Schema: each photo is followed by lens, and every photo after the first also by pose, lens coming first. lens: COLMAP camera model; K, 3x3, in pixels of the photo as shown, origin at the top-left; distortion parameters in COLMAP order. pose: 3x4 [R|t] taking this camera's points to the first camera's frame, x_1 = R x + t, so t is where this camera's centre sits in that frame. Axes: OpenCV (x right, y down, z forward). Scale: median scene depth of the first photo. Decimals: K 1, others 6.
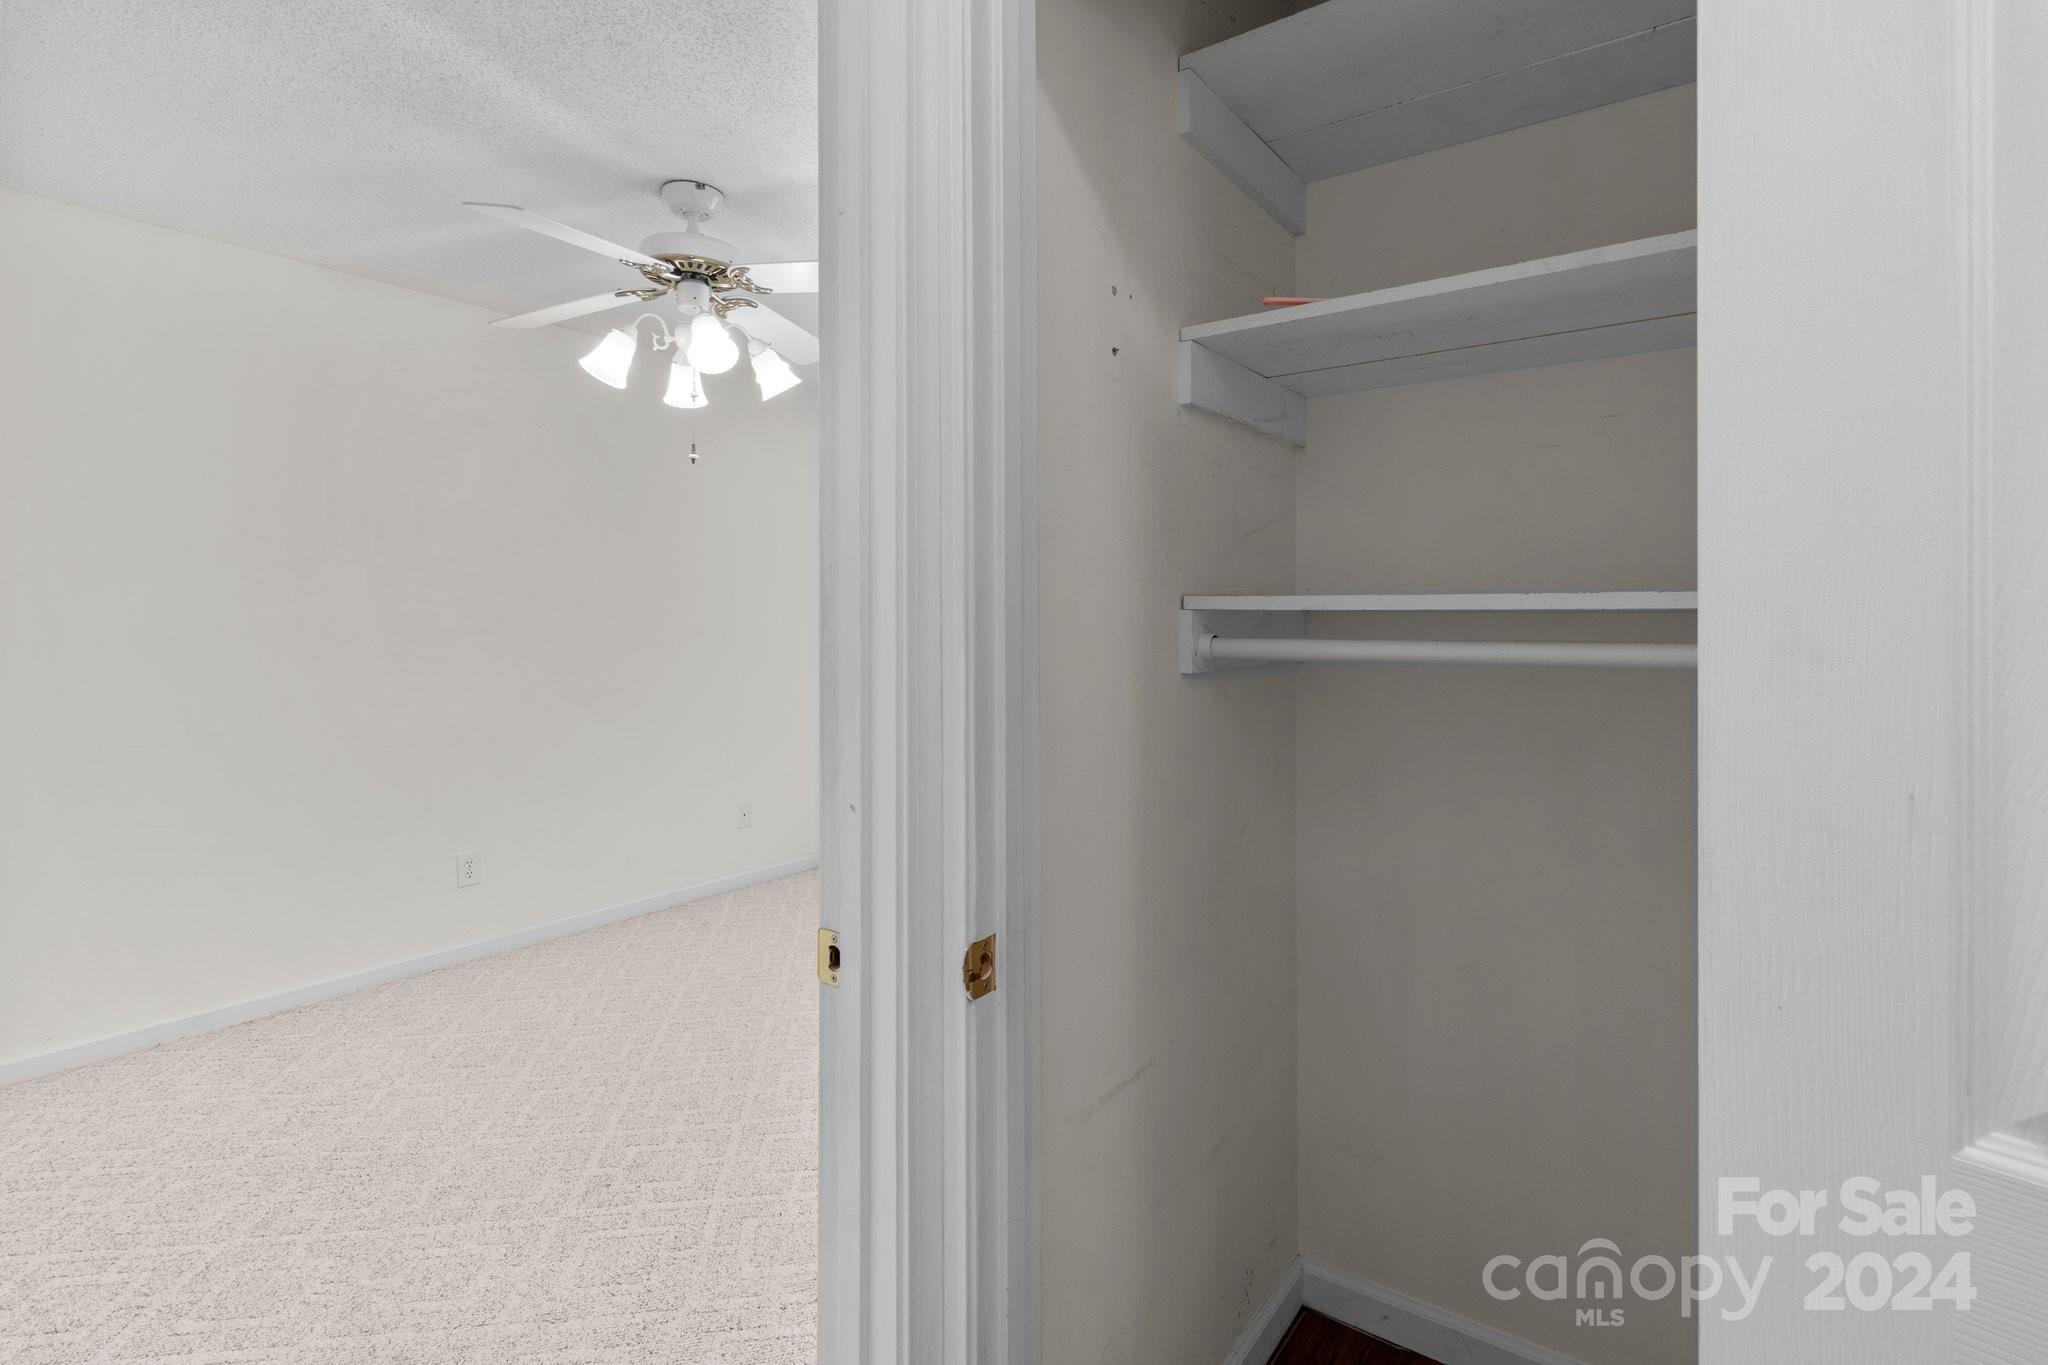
lens RADIAL K [[956.6, 0, 1021.3], [0, 956.6, 634.1], [0, 0, 1]] dist [0.005833, -0.001329]
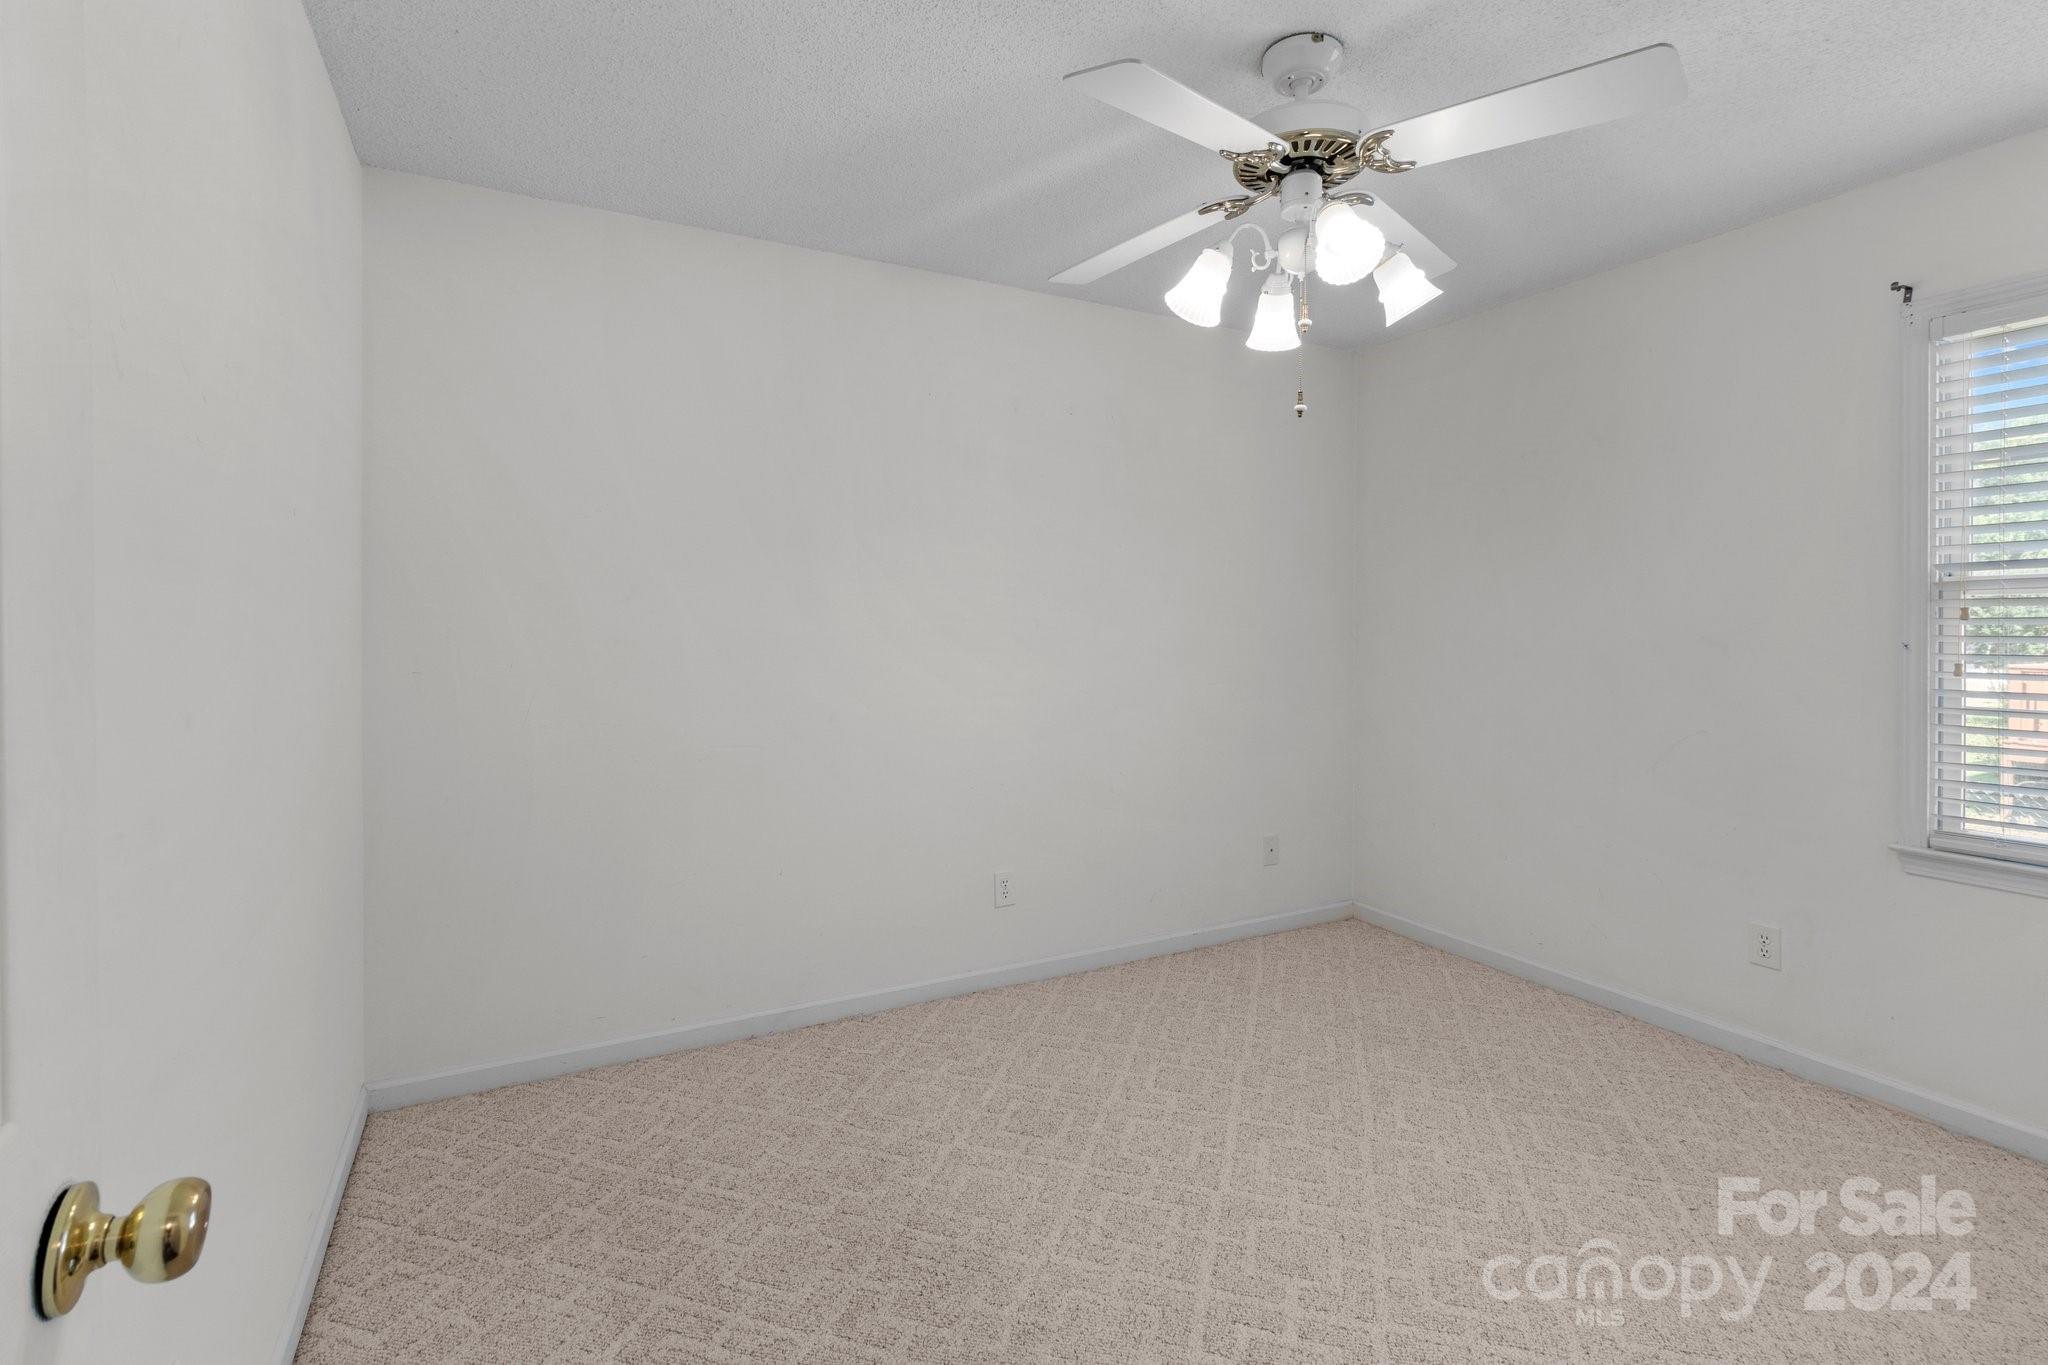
lens RADIAL K [[956.6, 0, 1022.4], [0, 956.6, 669.3], [0, 0, 1]] dist [0.005833, -0.001329]
pose [[0.899252, 0.021182, -0.436917, -0.208369], [-0.007608, 0.999433, 0.032794, -0.003105], [0.437364, -0.026166, 0.898904, 0.225576]]
